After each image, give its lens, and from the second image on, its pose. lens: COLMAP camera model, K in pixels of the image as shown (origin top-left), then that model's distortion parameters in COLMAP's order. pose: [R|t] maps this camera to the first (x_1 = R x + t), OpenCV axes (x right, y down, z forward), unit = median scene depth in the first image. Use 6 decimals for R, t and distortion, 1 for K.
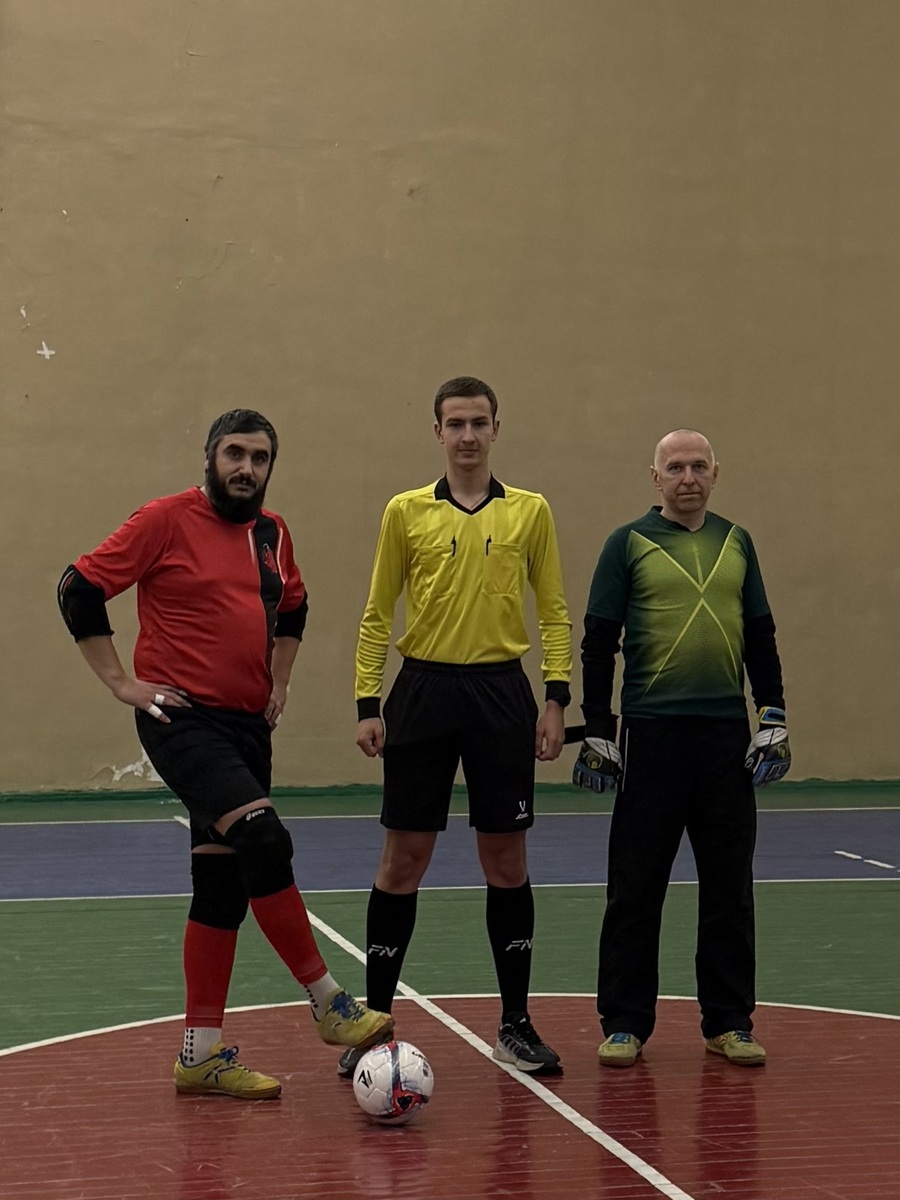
lens RADIAL K [[840.9, 0, 446.6], [0, 840.9, 602.9], [0, 0, 1]] dist [0.050939, 0.001322]
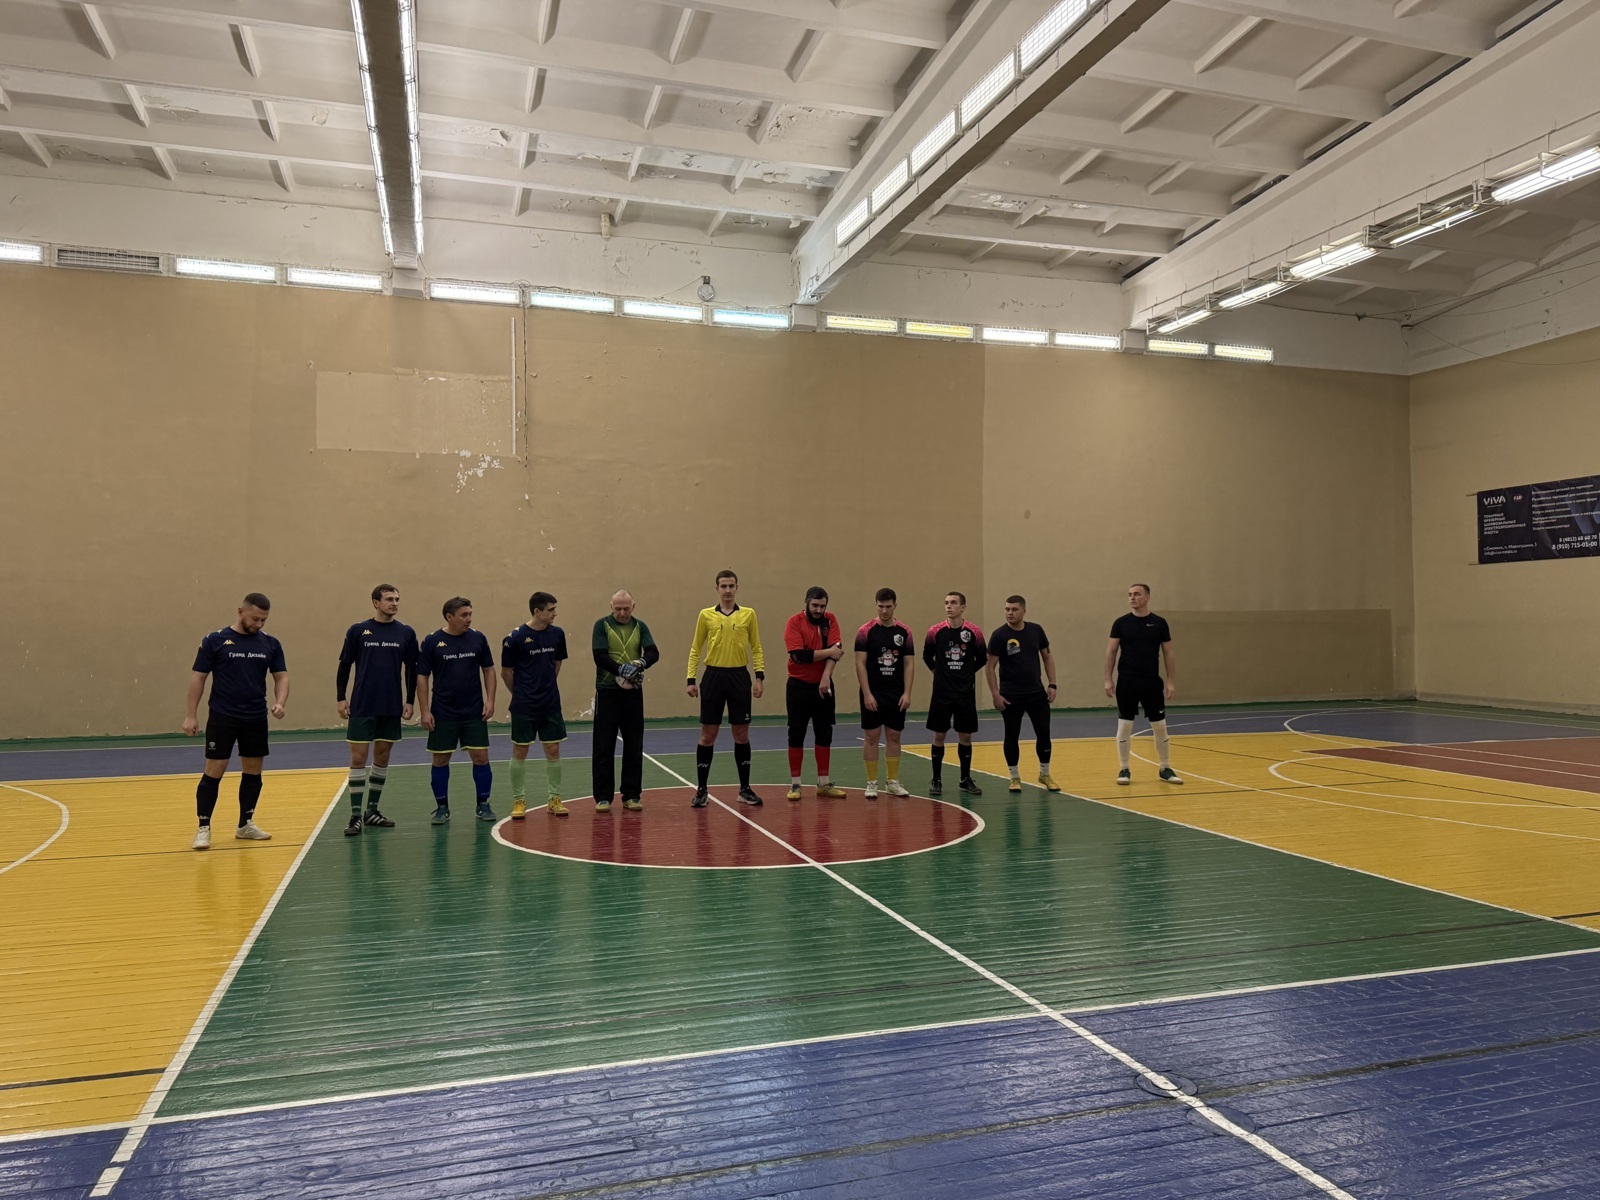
lens RADIAL K [[1121.2, 0, 800.8], [0, 1121.2, 604.6], [0, 0, 1]] dist [0.050939, 0.001322]
pose [[0.981098, -0.000219, 0.193513, -0.477129], [0.012172, 0.998089, -0.060582, 0.091394], [-0.193130, 0.061792, 0.979225, -2.855852]]
